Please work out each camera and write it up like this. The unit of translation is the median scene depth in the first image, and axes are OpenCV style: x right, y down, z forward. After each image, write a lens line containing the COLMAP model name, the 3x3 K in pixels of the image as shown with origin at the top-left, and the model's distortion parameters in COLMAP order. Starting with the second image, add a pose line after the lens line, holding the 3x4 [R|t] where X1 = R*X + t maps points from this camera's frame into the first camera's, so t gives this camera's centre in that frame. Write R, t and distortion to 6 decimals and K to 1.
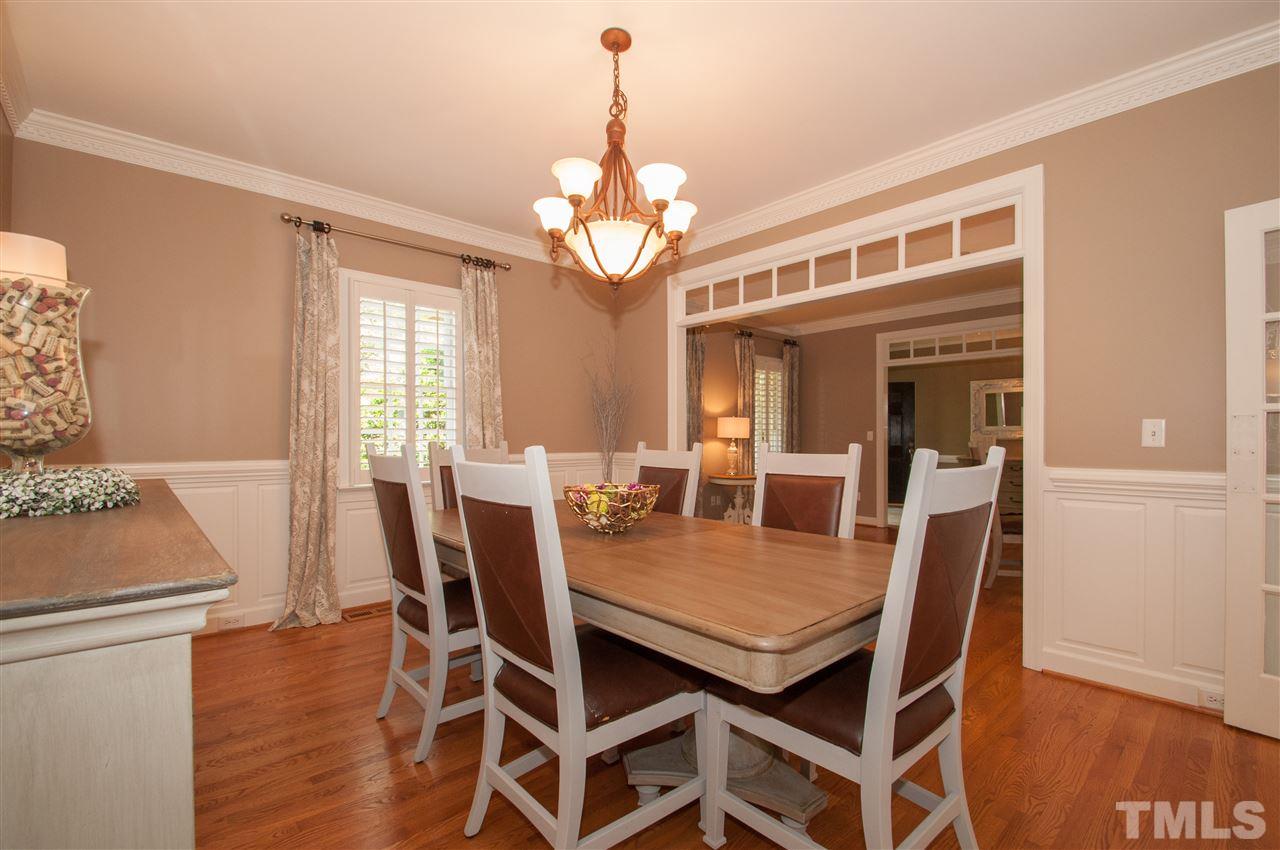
lens RADIAL K [[565.6, 0, 640.7], [0, 565.6, 430.5], [0, 0, 1]] dist [-0.005021, -0.001068]
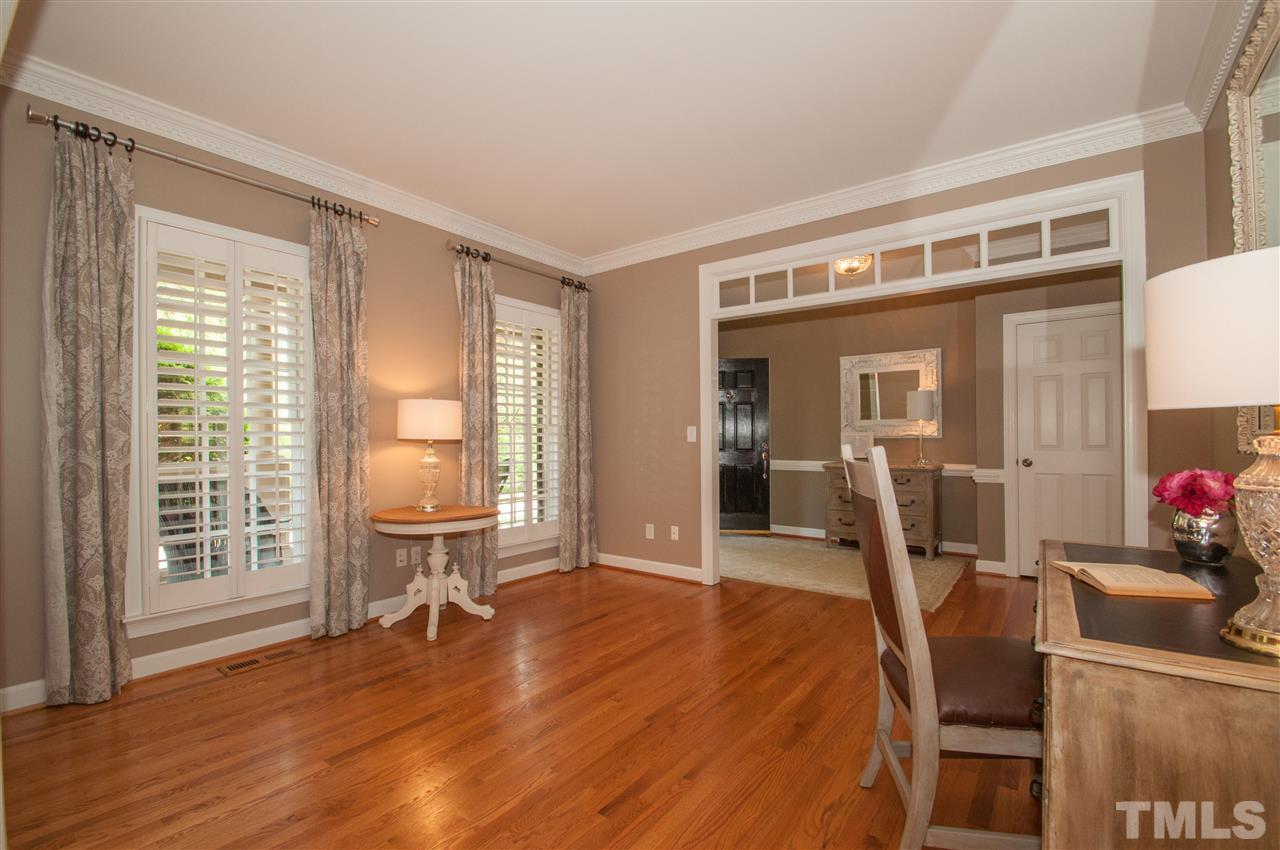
lens RADIAL K [[565.6, 0, 640.4], [0, 565.6, 431.9], [0, 0, 1]] dist [-0.005021, -0.001068]
pose [[0.981293, -0.004870, 0.192458, 0.237892], [0.004369, 0.999986, 0.003027, 0.004974], [-0.192470, -0.002129, 0.981301, 0.417564]]
